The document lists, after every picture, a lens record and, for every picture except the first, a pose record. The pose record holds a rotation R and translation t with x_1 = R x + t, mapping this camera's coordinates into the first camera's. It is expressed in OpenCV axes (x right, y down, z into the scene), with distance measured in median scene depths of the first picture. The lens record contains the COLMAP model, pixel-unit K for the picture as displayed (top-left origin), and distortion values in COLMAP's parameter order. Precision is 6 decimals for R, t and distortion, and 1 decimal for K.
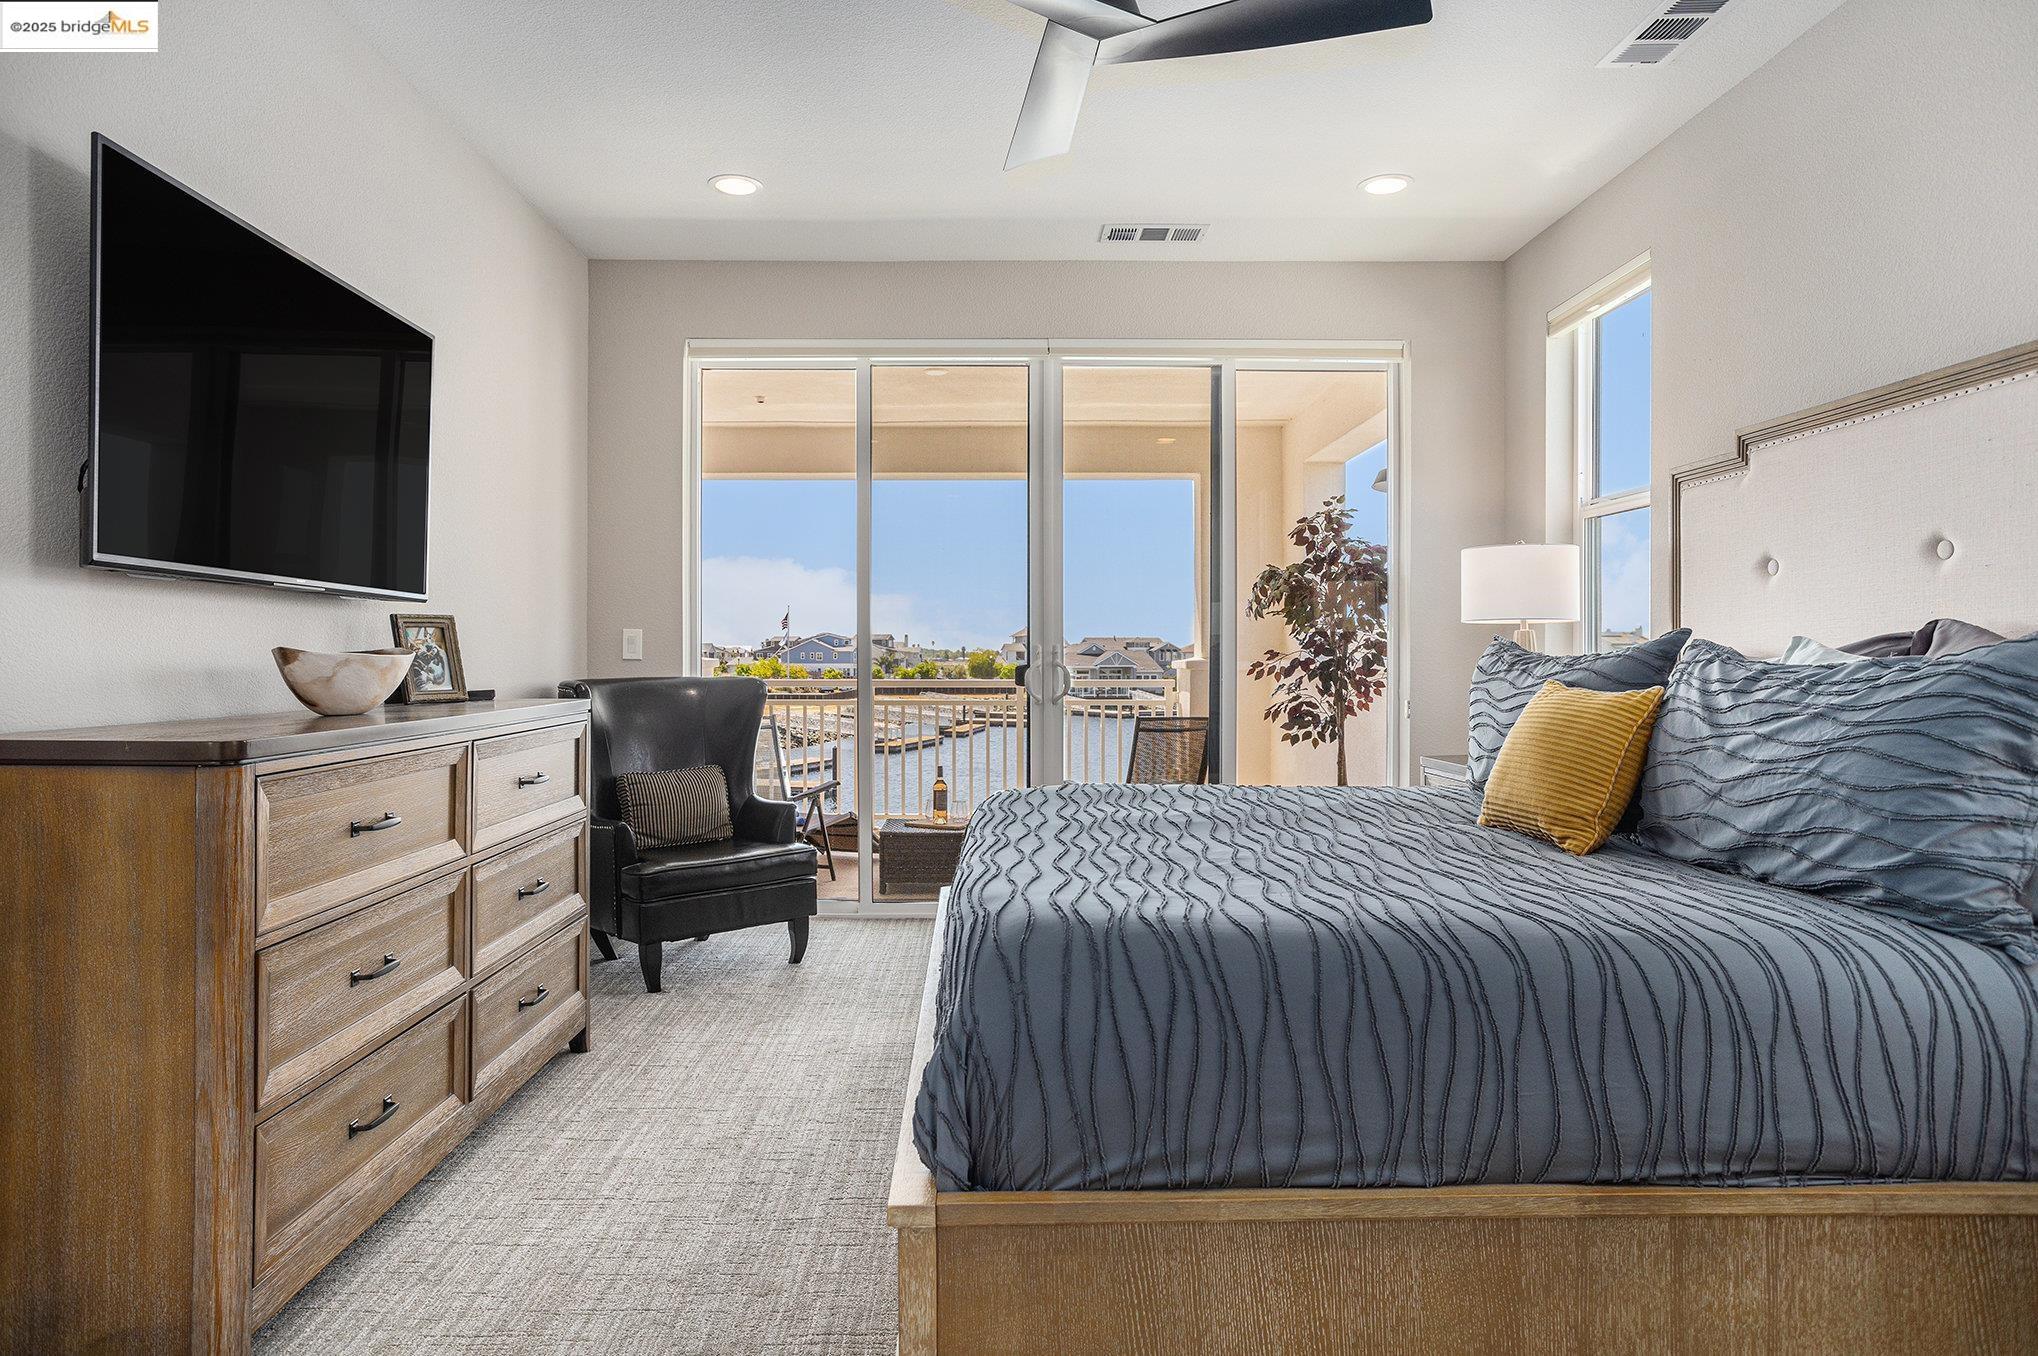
lens RADIAL K [[1203.7, 0, 1018.3], [0, 1203.7, 668.4], [0, 0, 1]] dist [-0.001881, 0.001007]
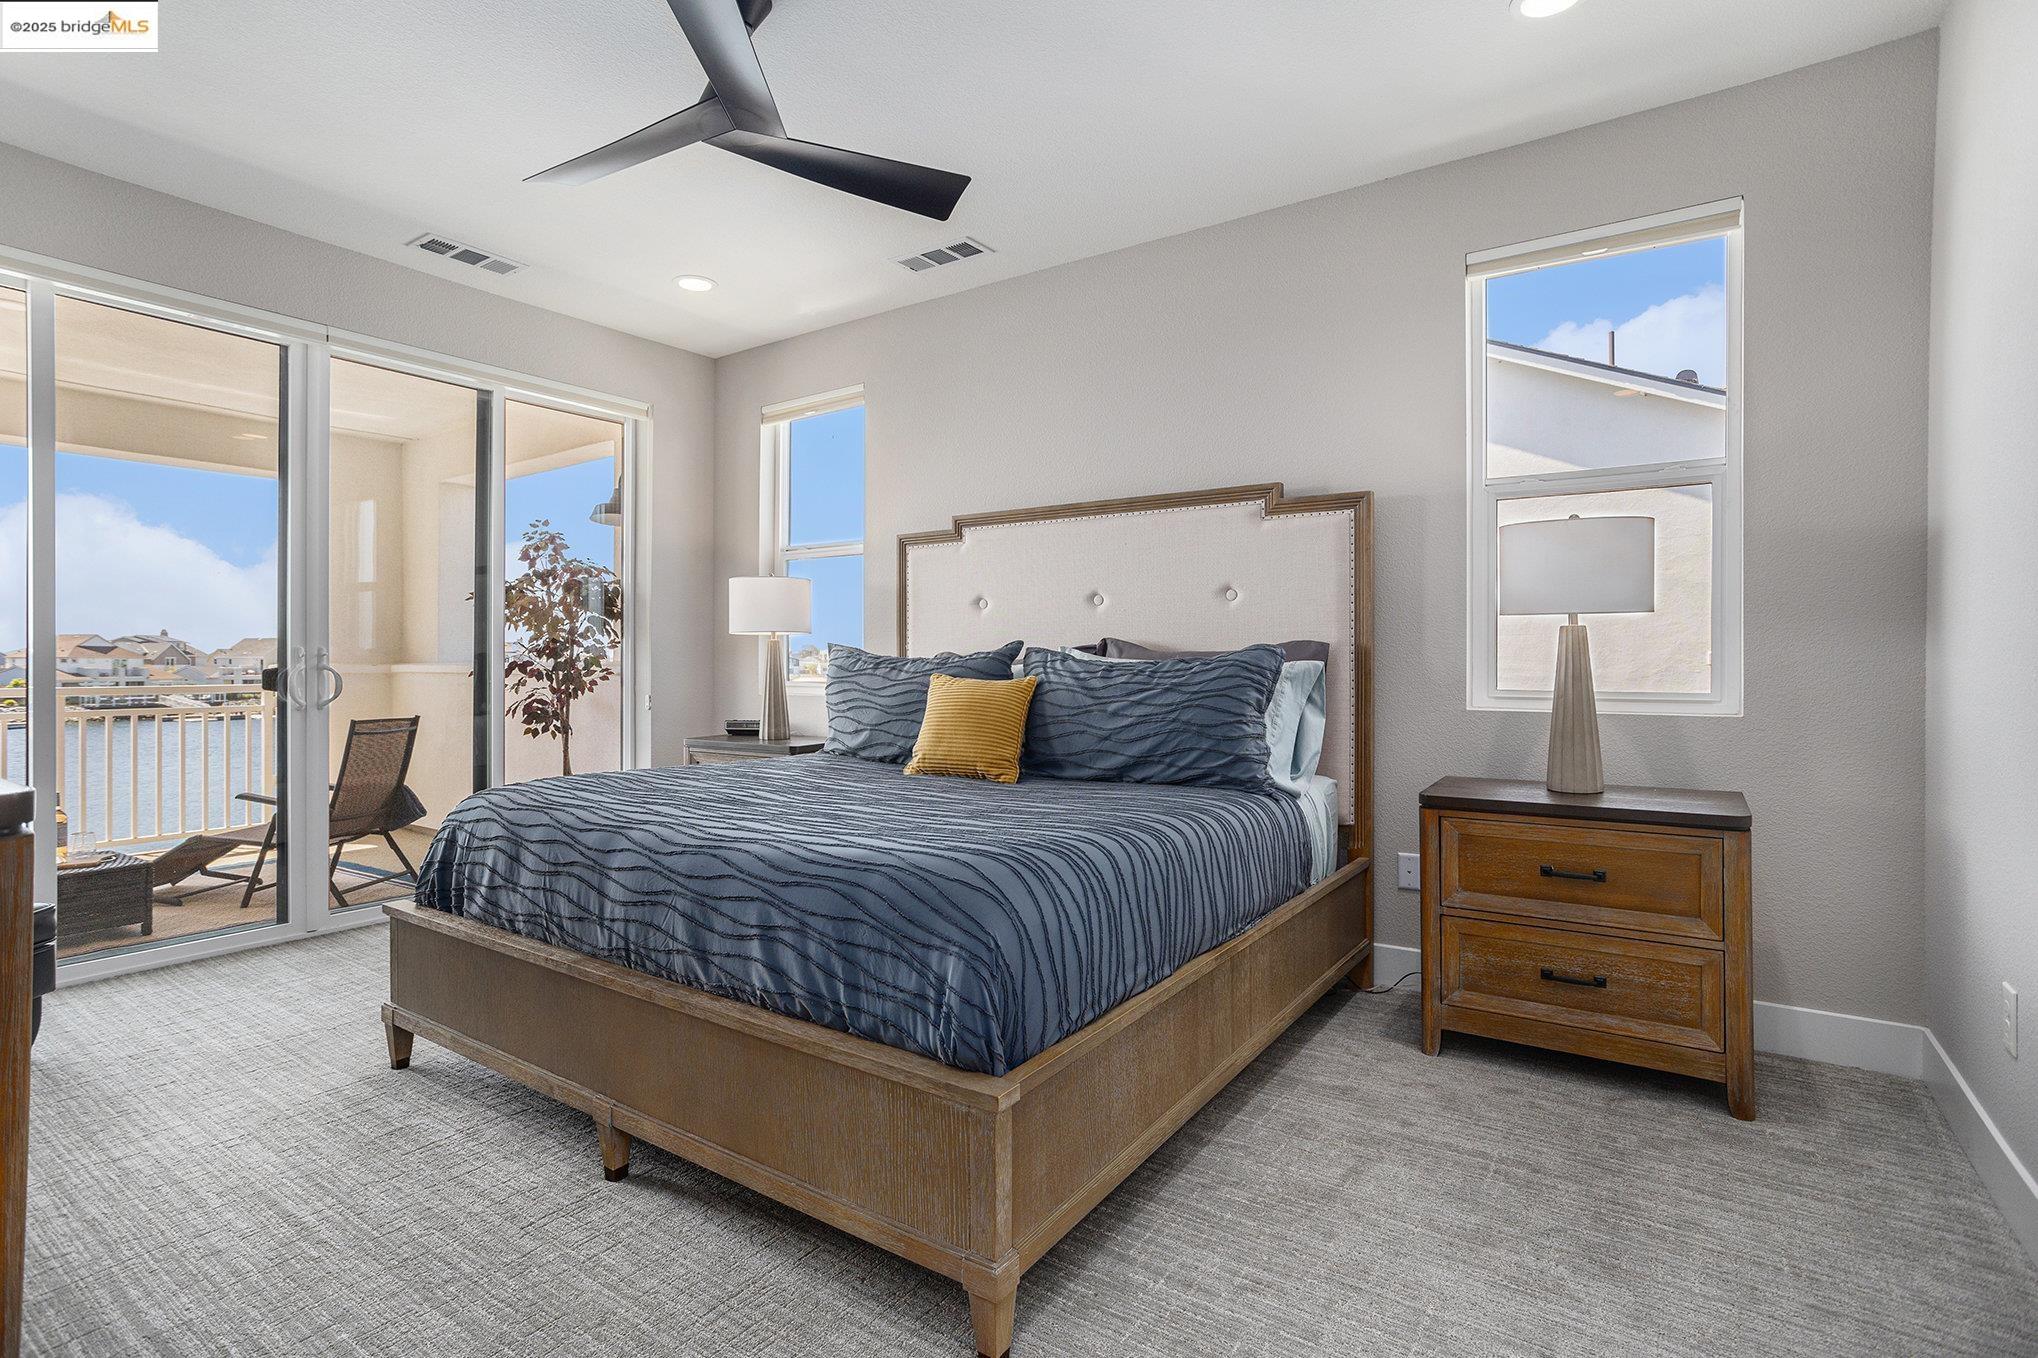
lens RADIAL K [[980.1, 0, 1011.4], [0, 980.1, 664.2], [0, 0, 1]] dist [-0.046841, 0.035417]
pose [[0.593471, -0.004514, 0.804843, -0.552363], [0.009118, 0.999958, -0.001115, -0.000221], [-0.804804, 0.008001, 0.593487, 0.234851]]
